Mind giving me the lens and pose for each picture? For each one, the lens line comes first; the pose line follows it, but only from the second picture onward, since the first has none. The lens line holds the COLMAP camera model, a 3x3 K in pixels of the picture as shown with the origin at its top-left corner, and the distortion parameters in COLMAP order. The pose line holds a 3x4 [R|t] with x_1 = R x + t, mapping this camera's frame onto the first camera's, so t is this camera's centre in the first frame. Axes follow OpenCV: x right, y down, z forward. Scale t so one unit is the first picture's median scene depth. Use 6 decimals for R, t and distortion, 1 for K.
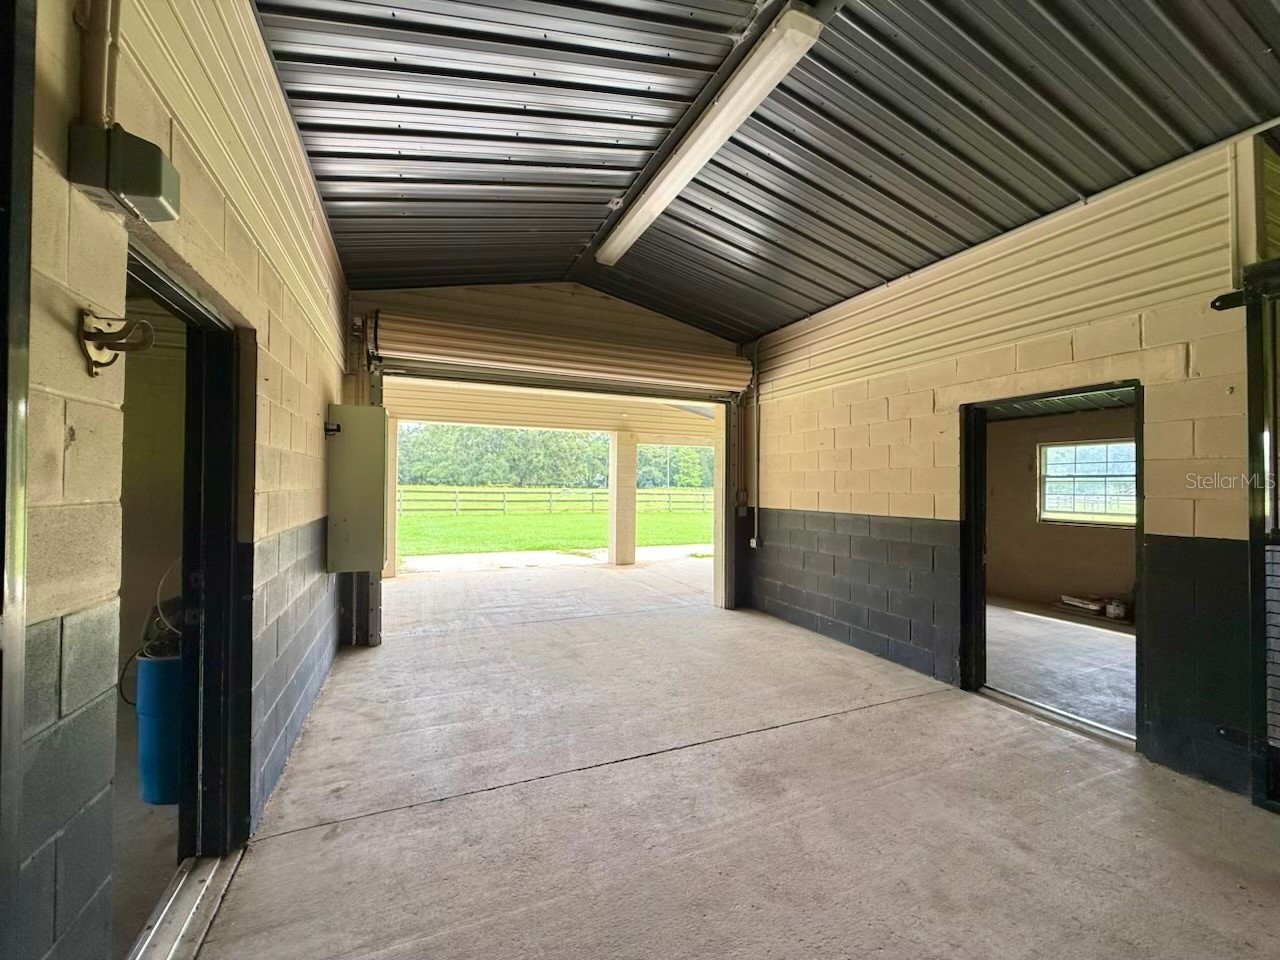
lens RADIAL K [[511.6, 0, 640.6], [0, 511.6, 479.6], [0, 0, 1]] dist [0.002344, 0.000081]
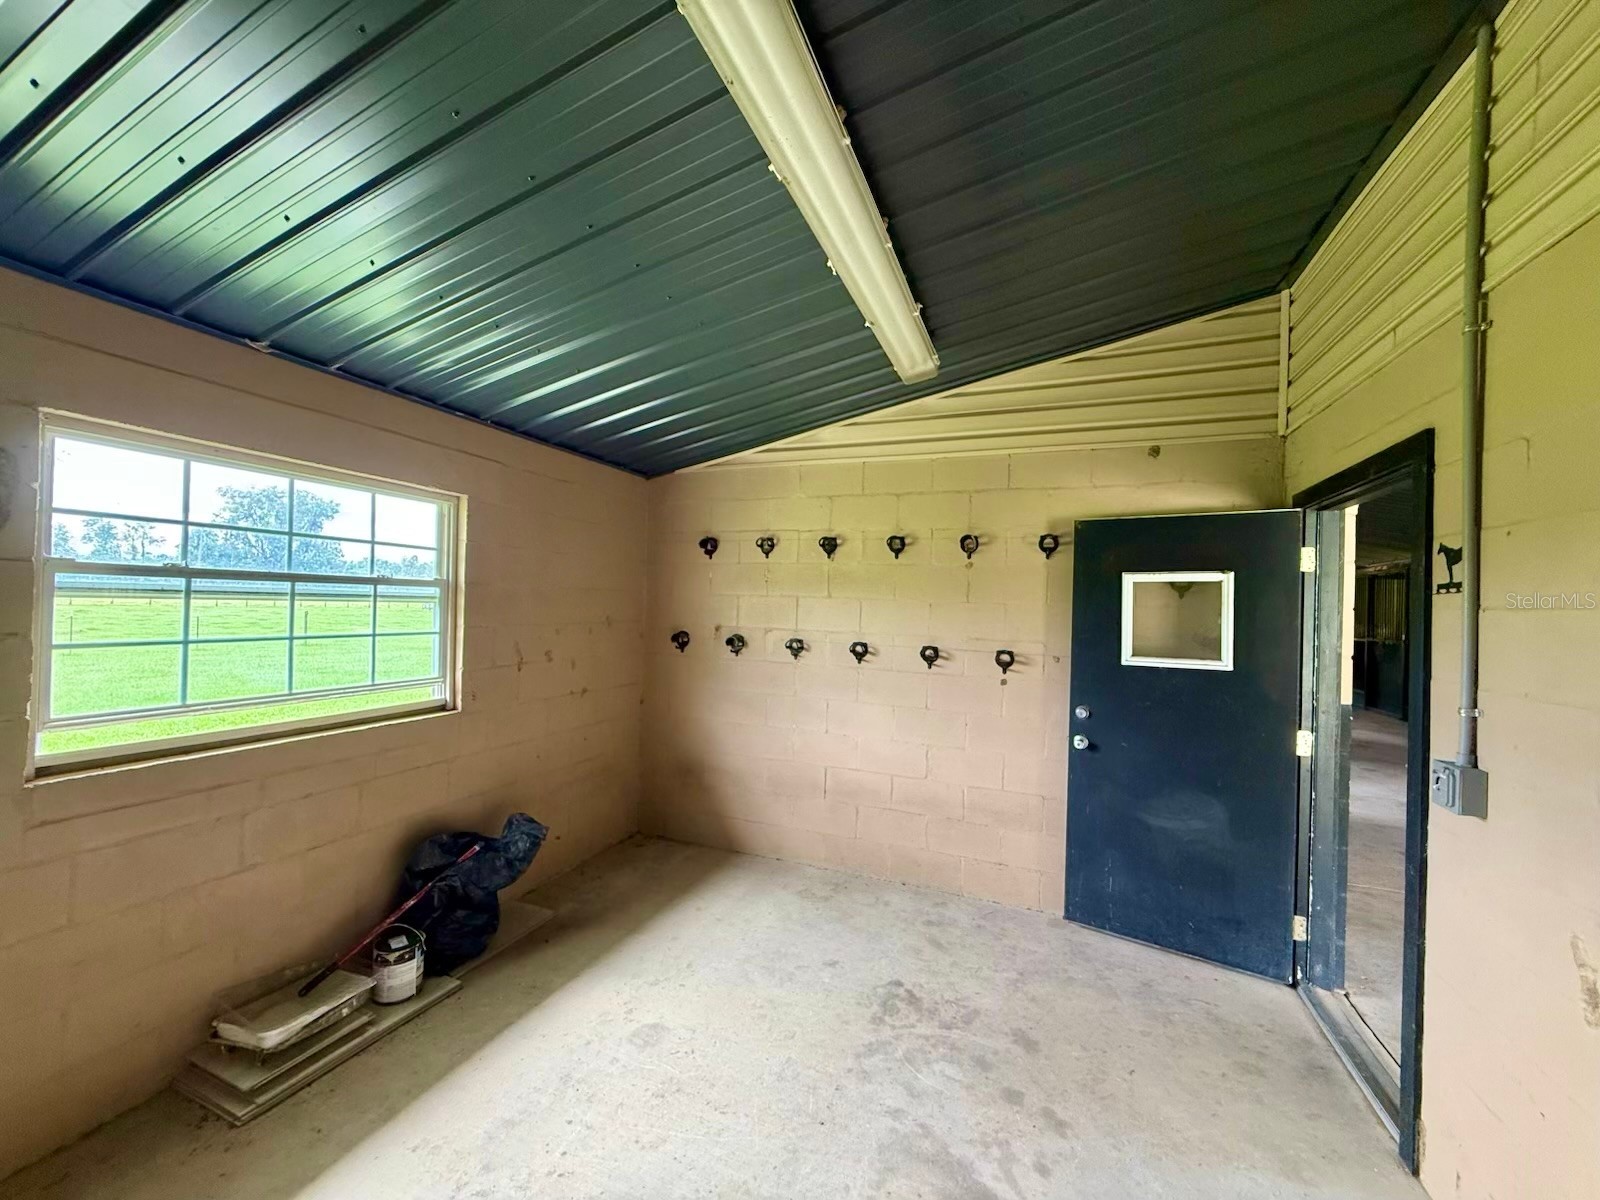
lens RADIAL K [[639.5, 0, 802.2], [0, 639.5, 605.3], [0, 0, 1]] dist [0.002344, 0.000081]
pose [[-0.720080, -0.016366, 0.693698, 0.381037], [-0.028202, 0.999586, -0.005692, 0.003436], [-0.693317, -0.023662, -0.720244, 1.007763]]
